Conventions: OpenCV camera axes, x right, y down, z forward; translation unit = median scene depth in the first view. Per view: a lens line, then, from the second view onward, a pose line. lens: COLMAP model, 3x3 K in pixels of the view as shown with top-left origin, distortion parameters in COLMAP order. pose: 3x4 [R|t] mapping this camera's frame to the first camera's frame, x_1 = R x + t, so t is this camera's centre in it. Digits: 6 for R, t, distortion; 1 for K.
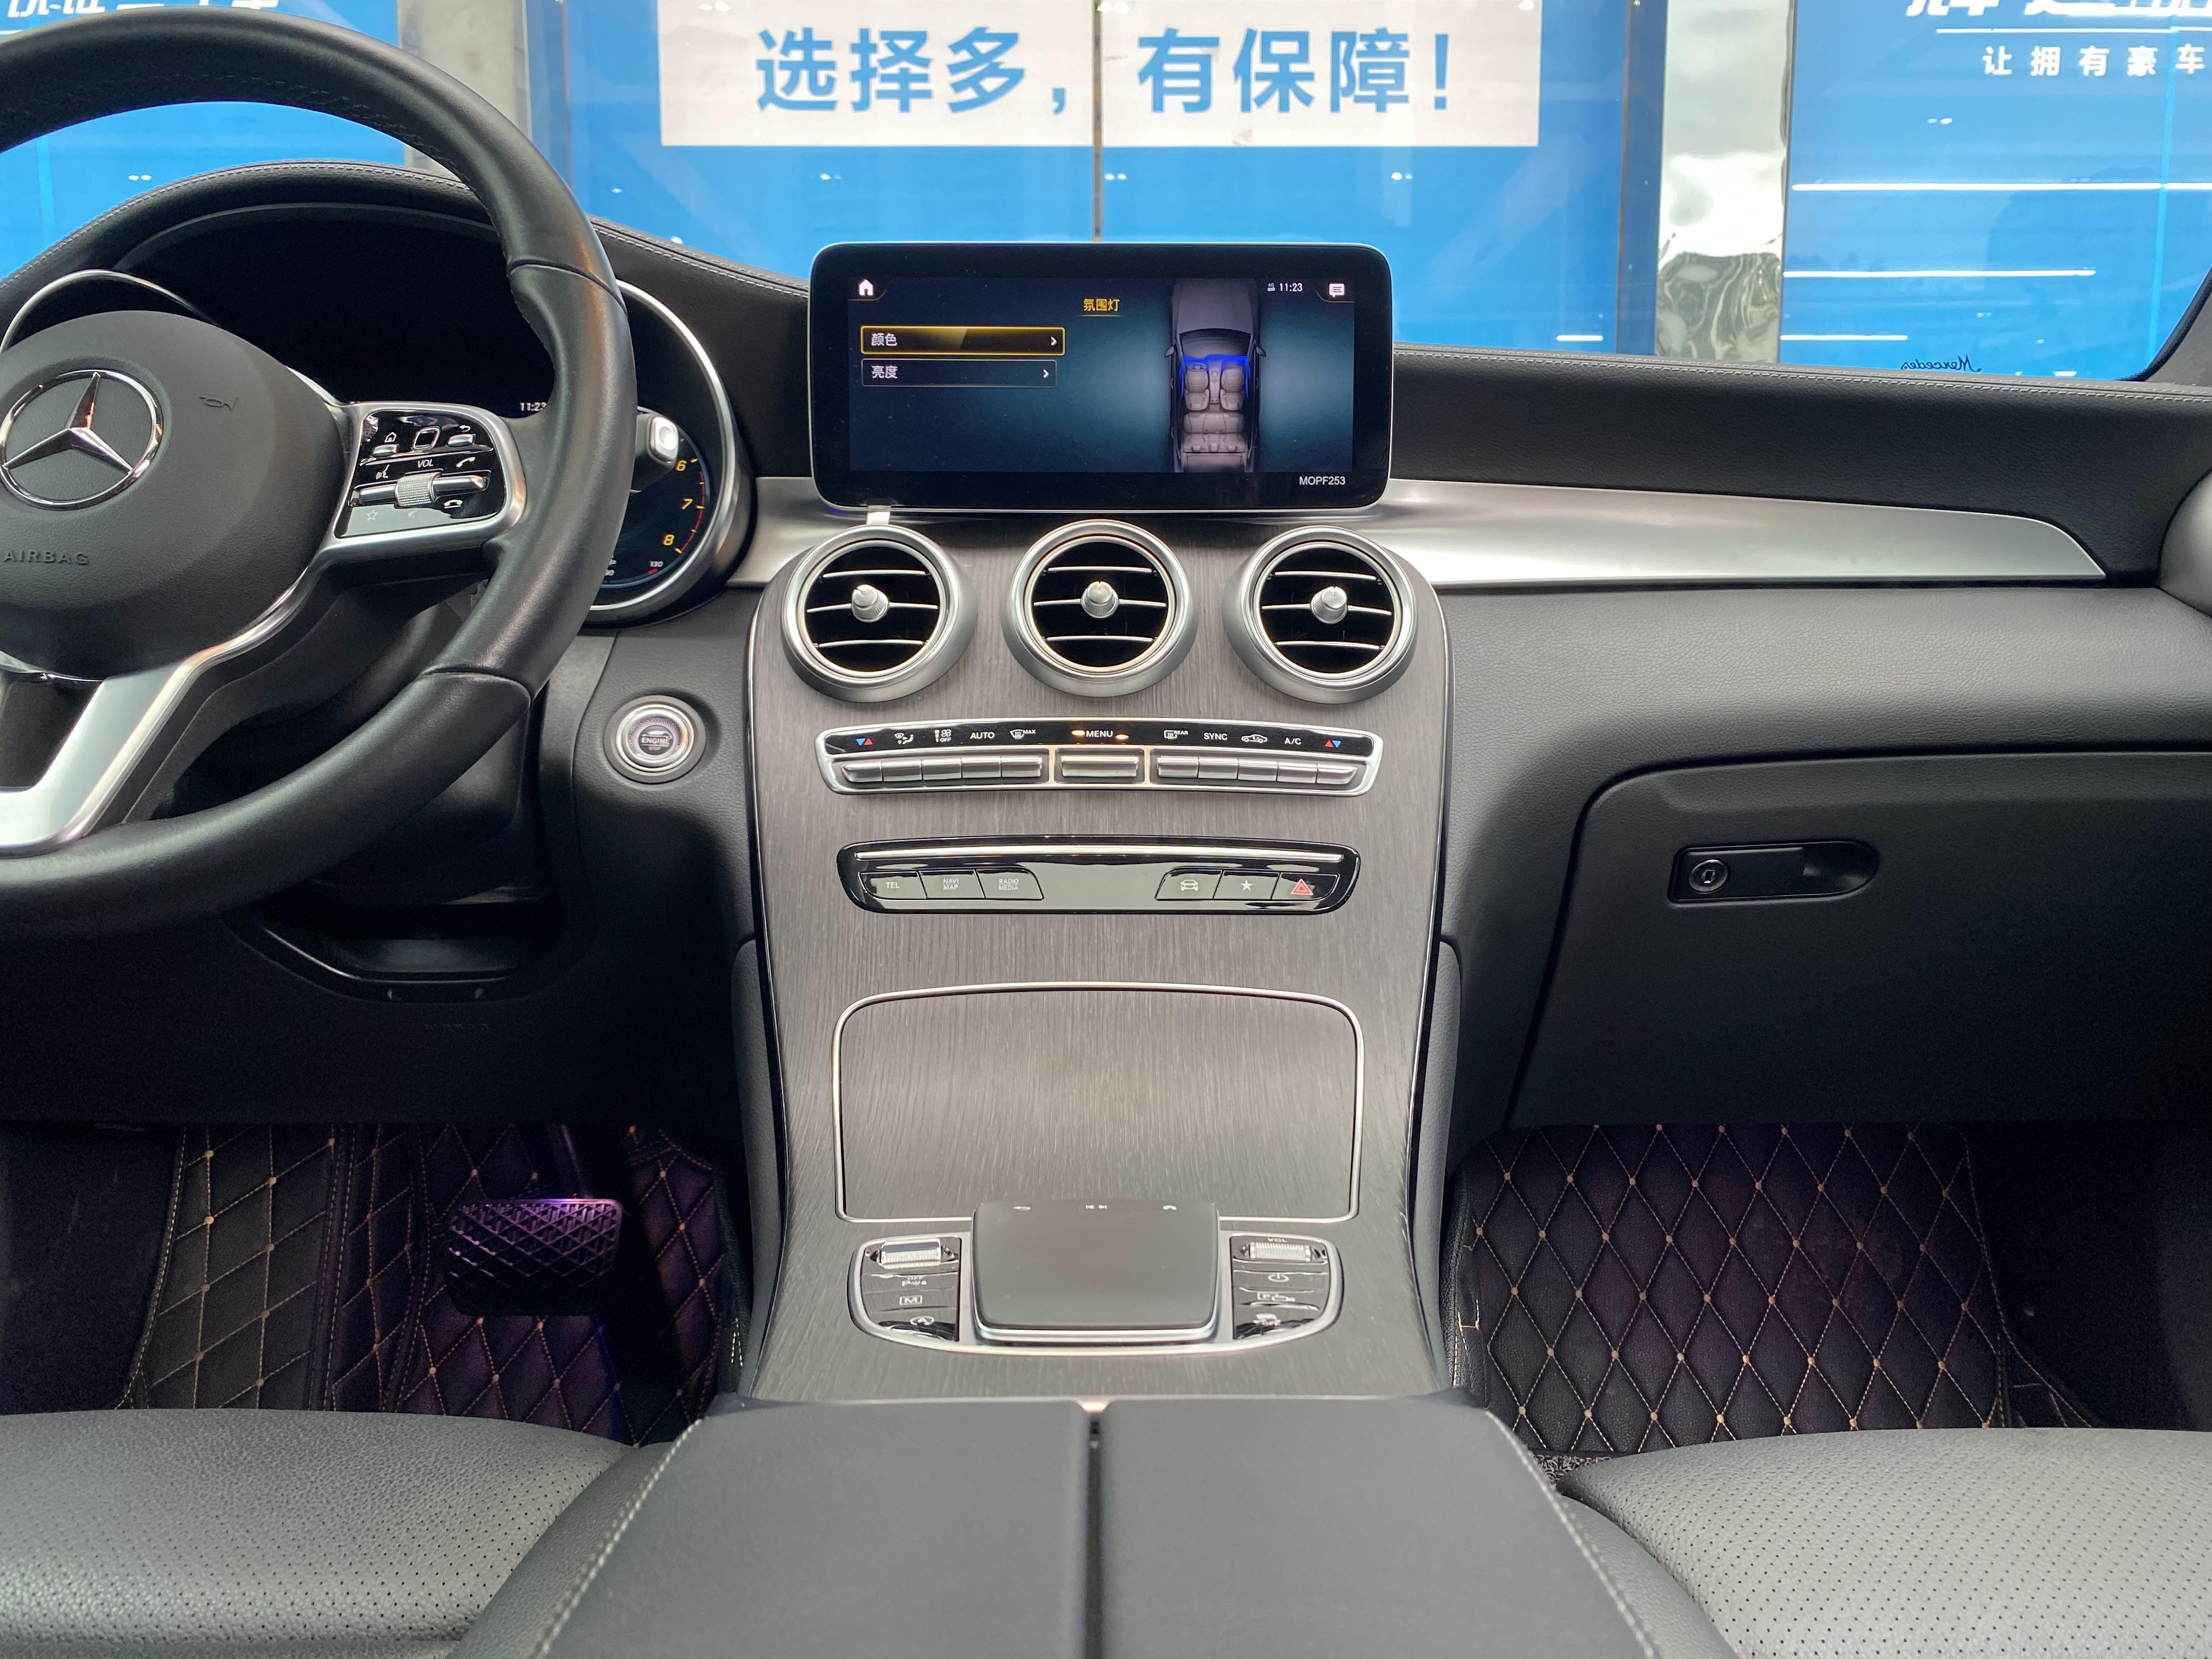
lens RADIAL K [[1660.0, 0, 1109.3], [0, 1660.0, 849.9], [0, 0, 1]] dist [0.020298, -0.041119]
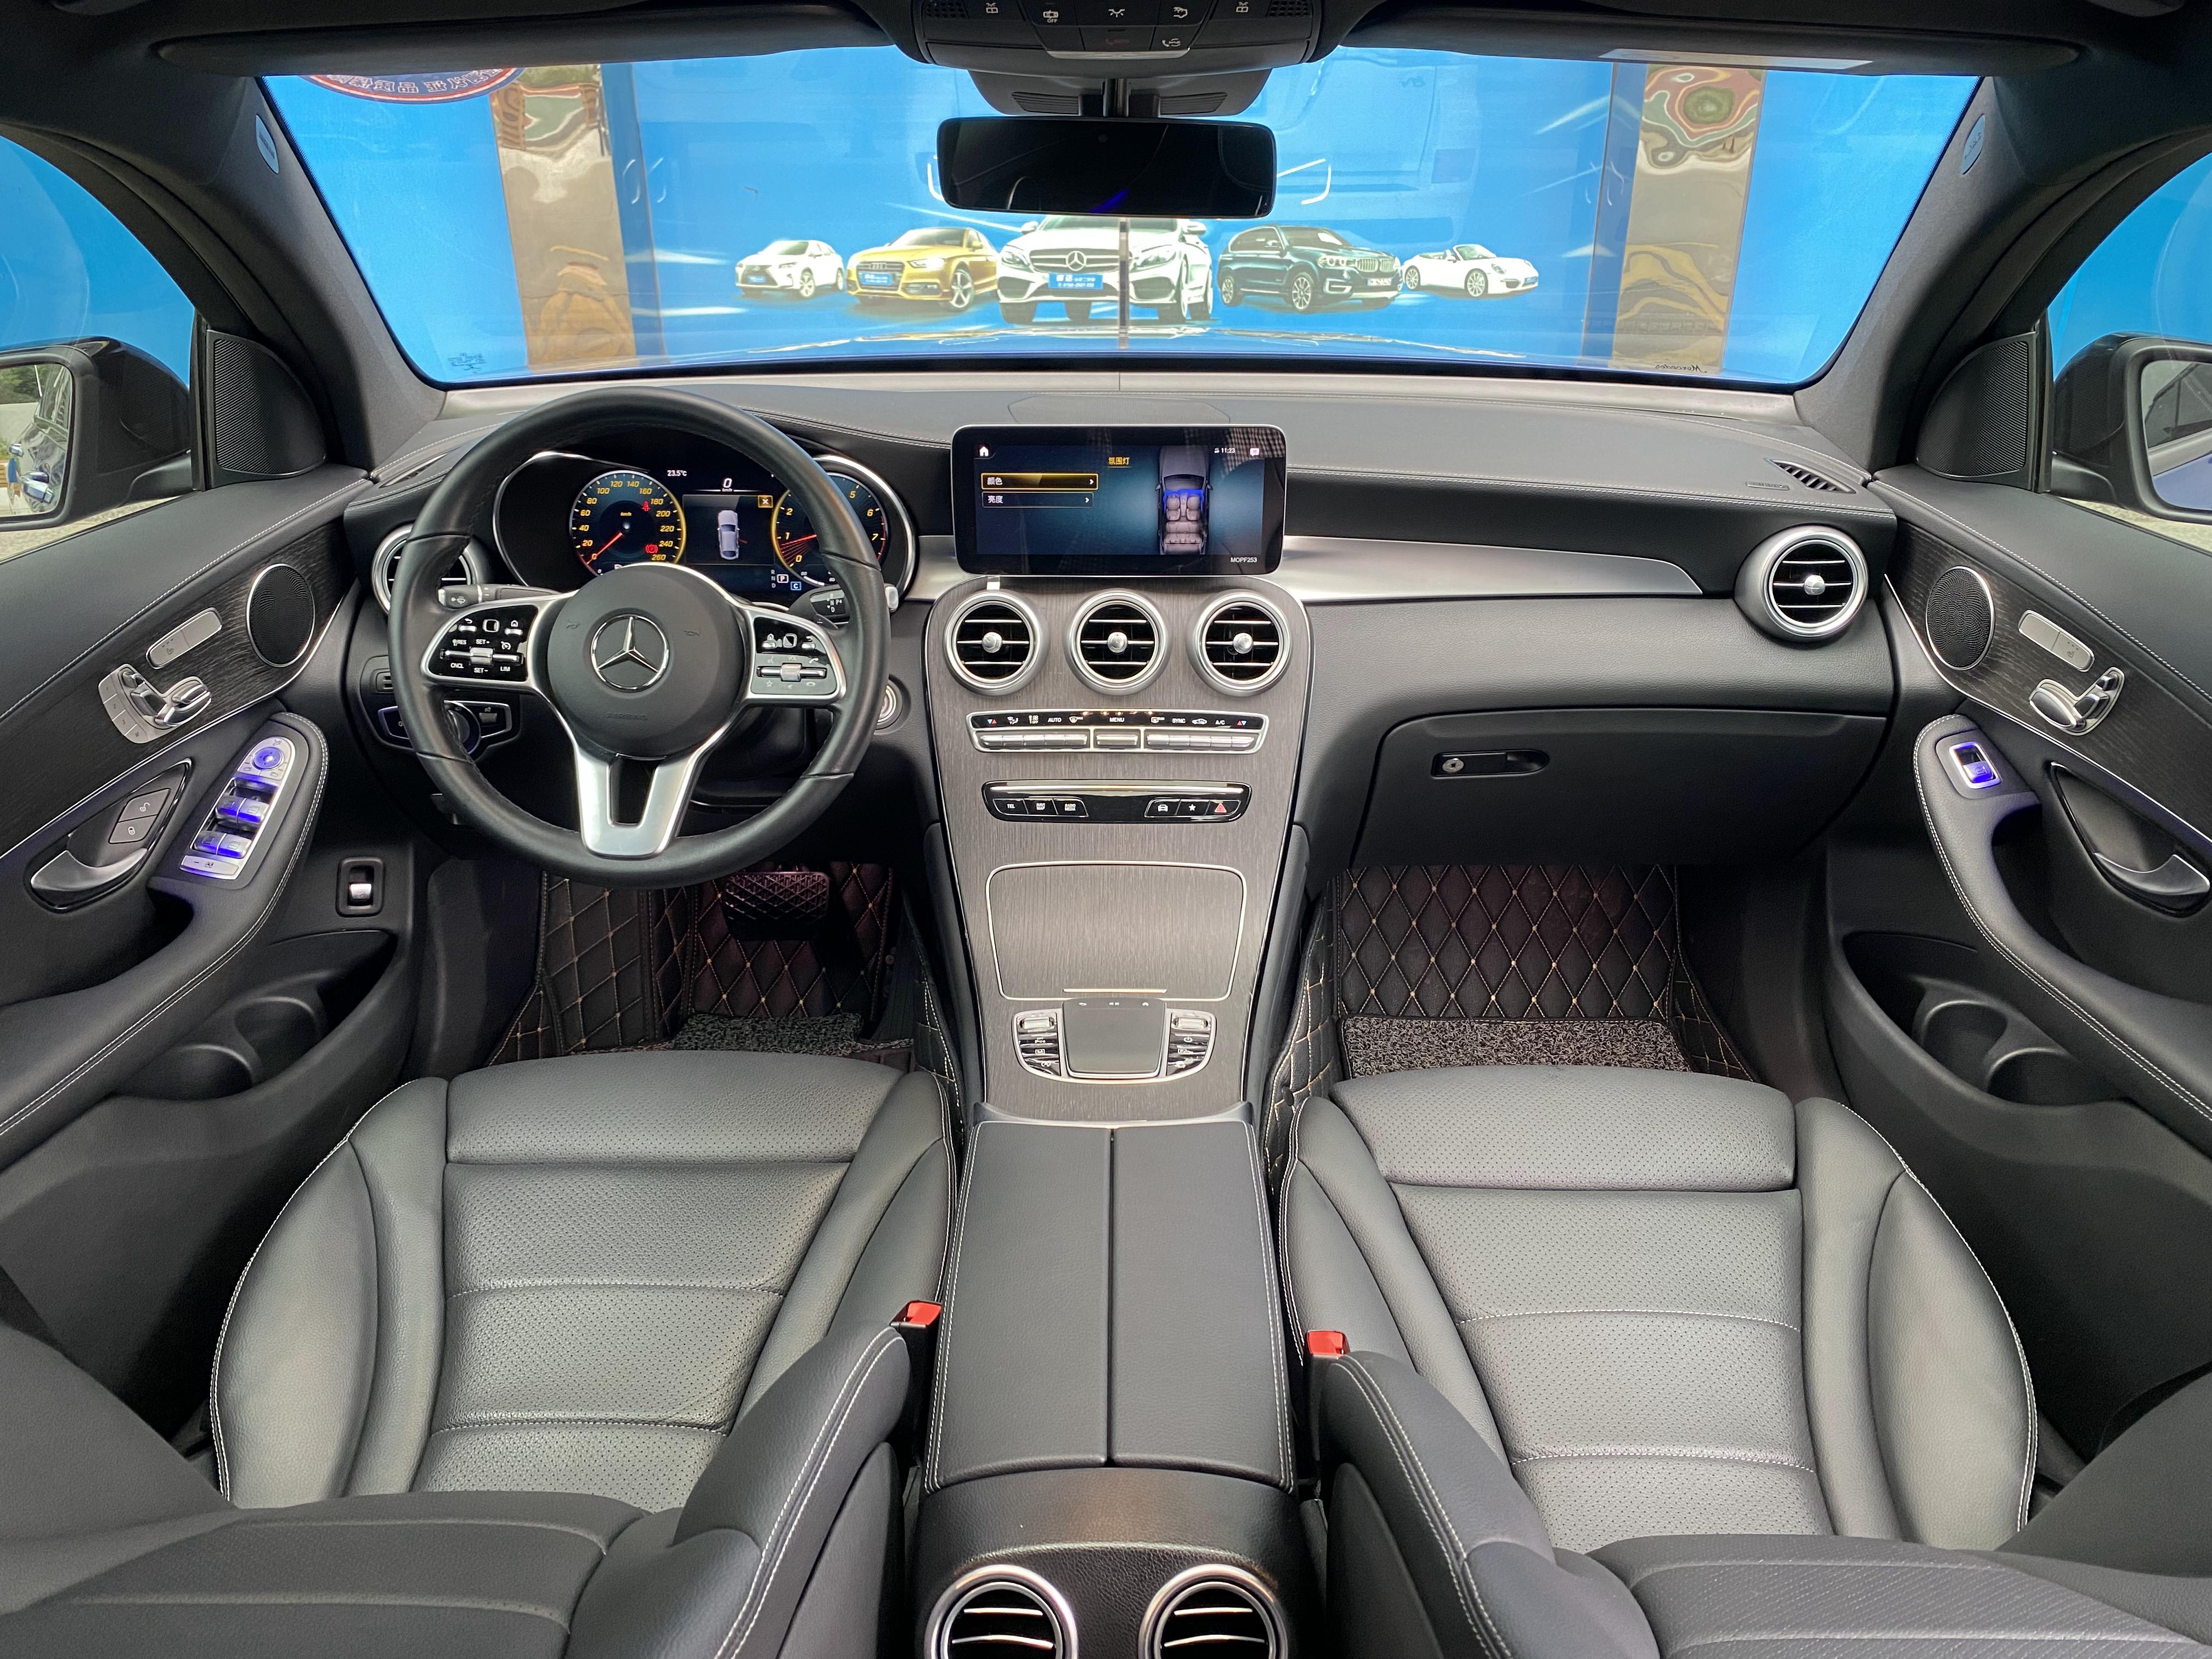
lens RADIAL K [[1660.0, 0, 1116.6], [0, 1660.0, 842.3], [0, 0, 1]] dist [0.020298, -0.041119]
pose [[0.999935, 0.004815, -0.010304, 0.012988], [-0.001131, 0.943580, 0.331143, -0.540229], [0.011318, -0.331110, 0.943524, -0.792333]]
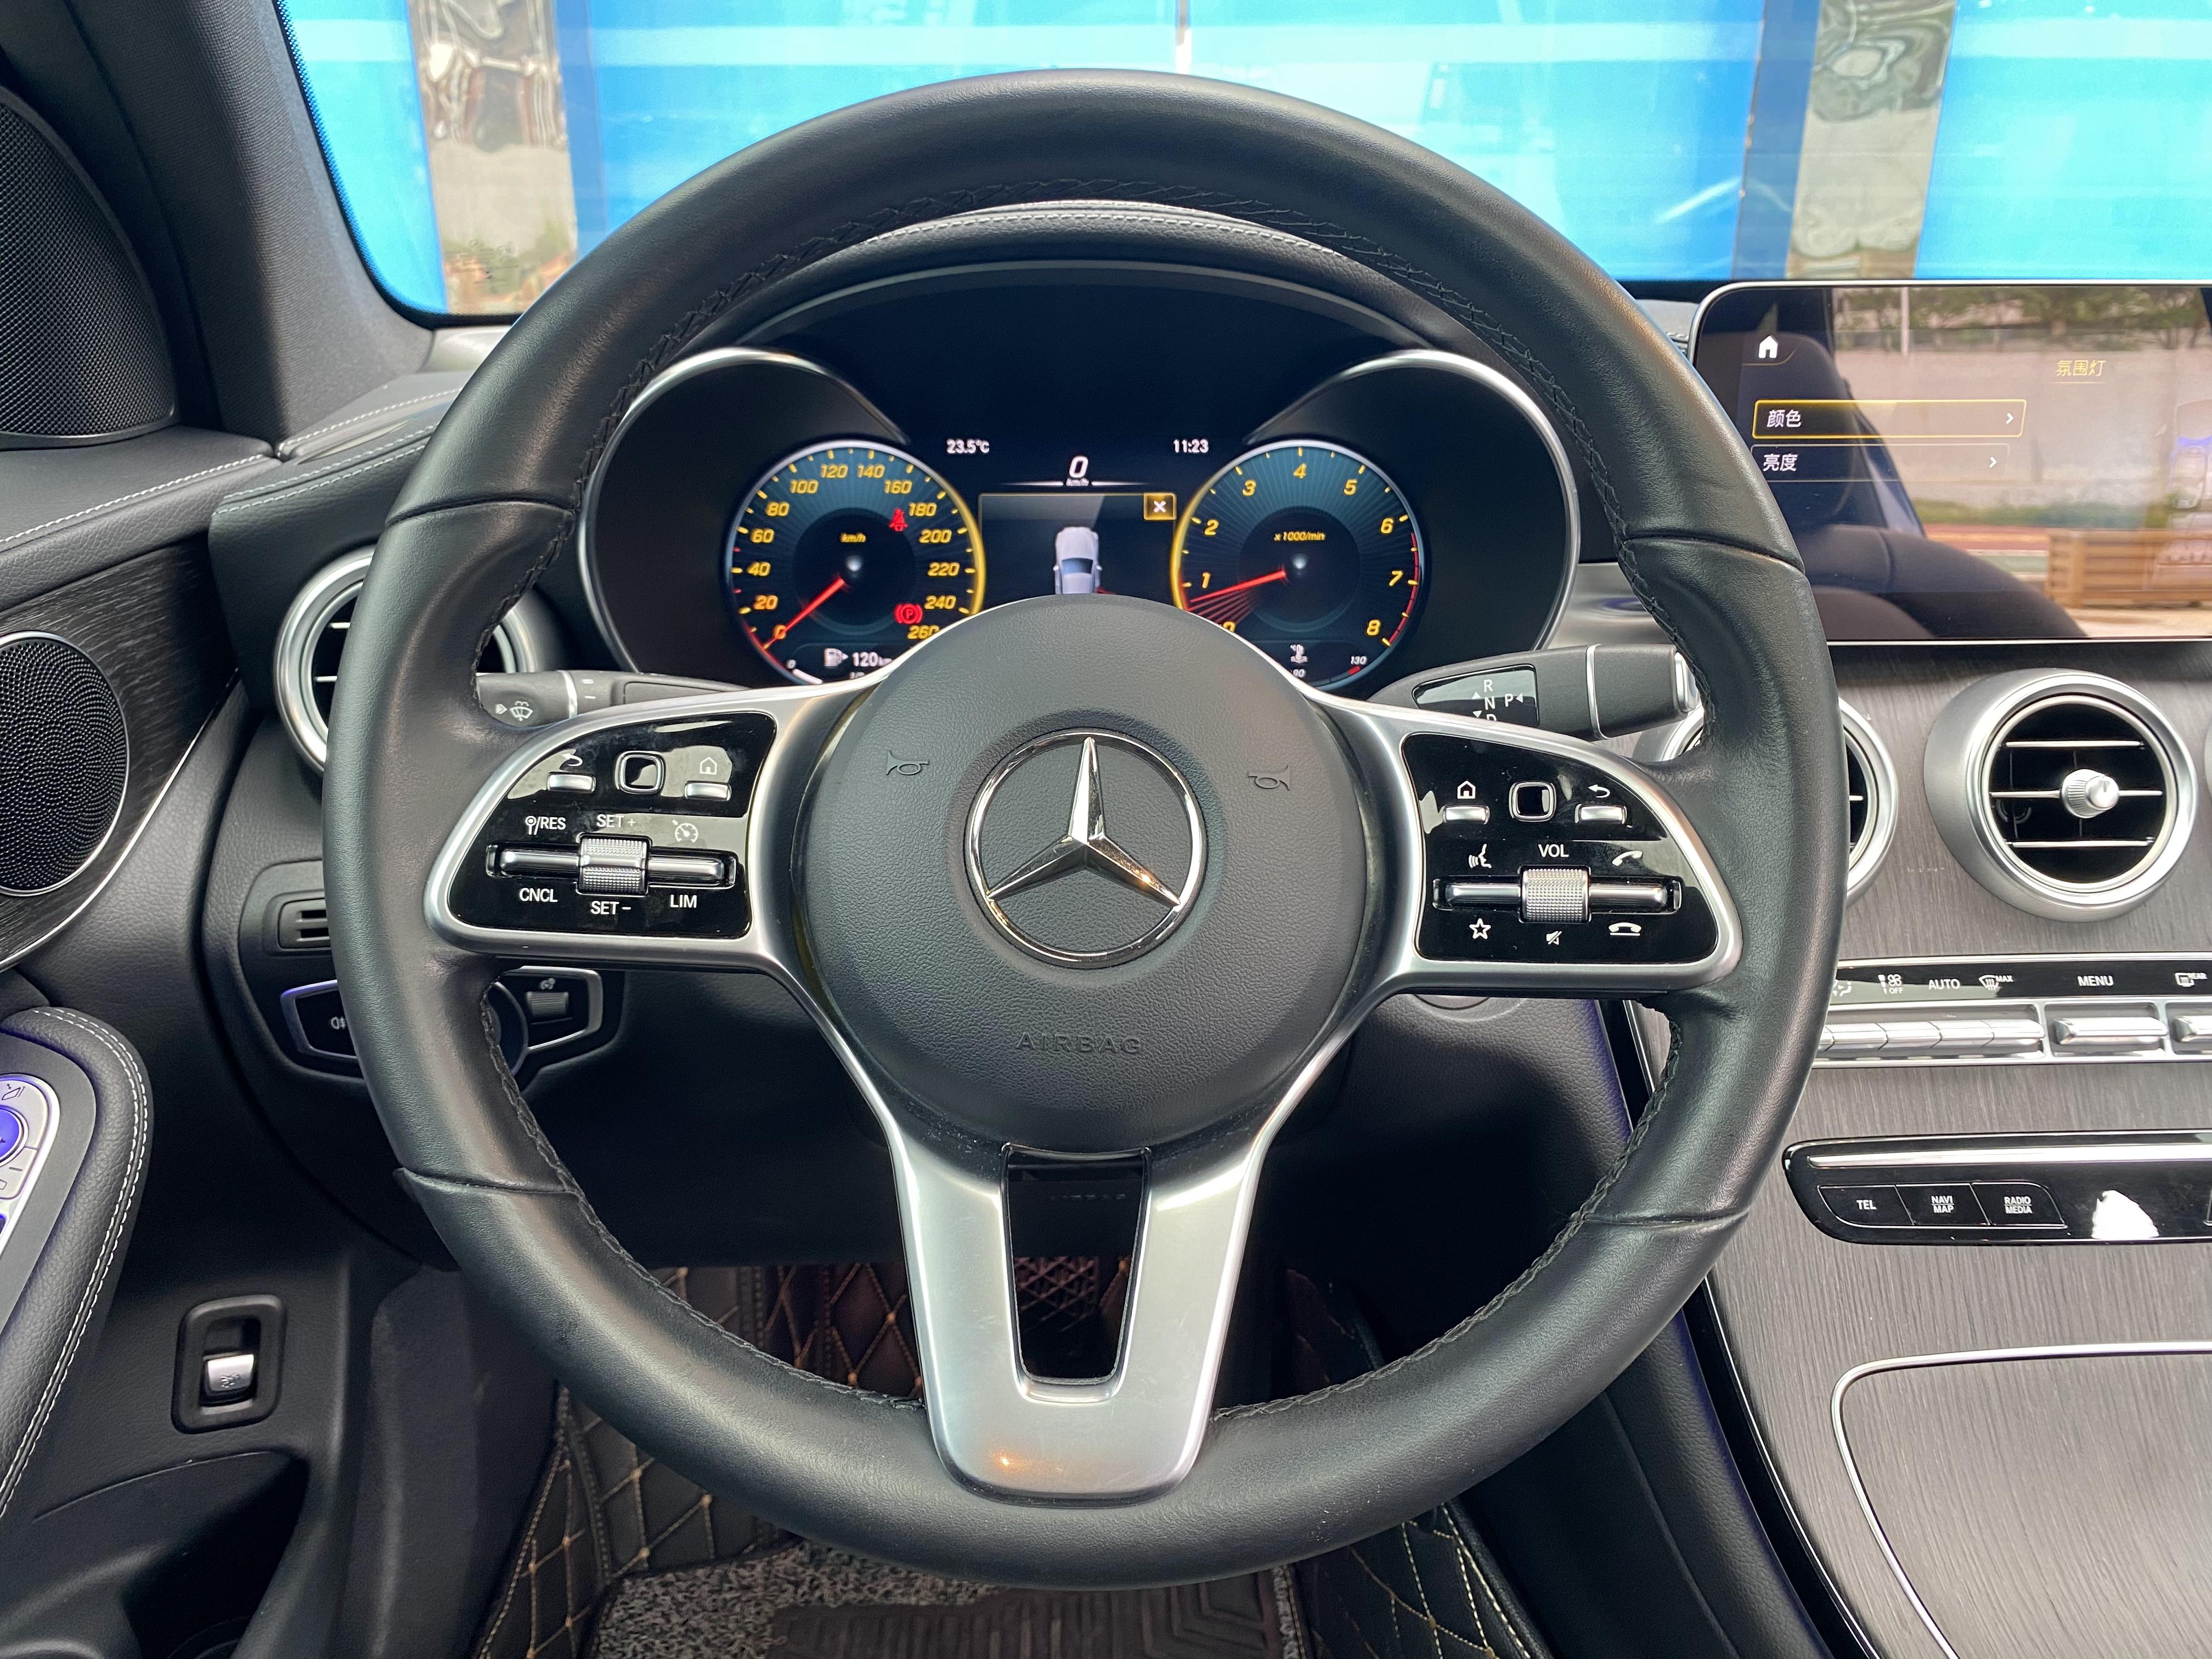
lens RADIAL K [[1660.0, 0, 1081.0], [0, 1660.0, 835.7], [0, 0, 1]] dist [0.020298, -0.041119]
pose [[0.999624, -0.016104, 0.022178, -0.477180], [0.010716, 0.974410, 0.224521, -0.303407], [-0.025226, -0.224199, 0.974217, 0.257334]]
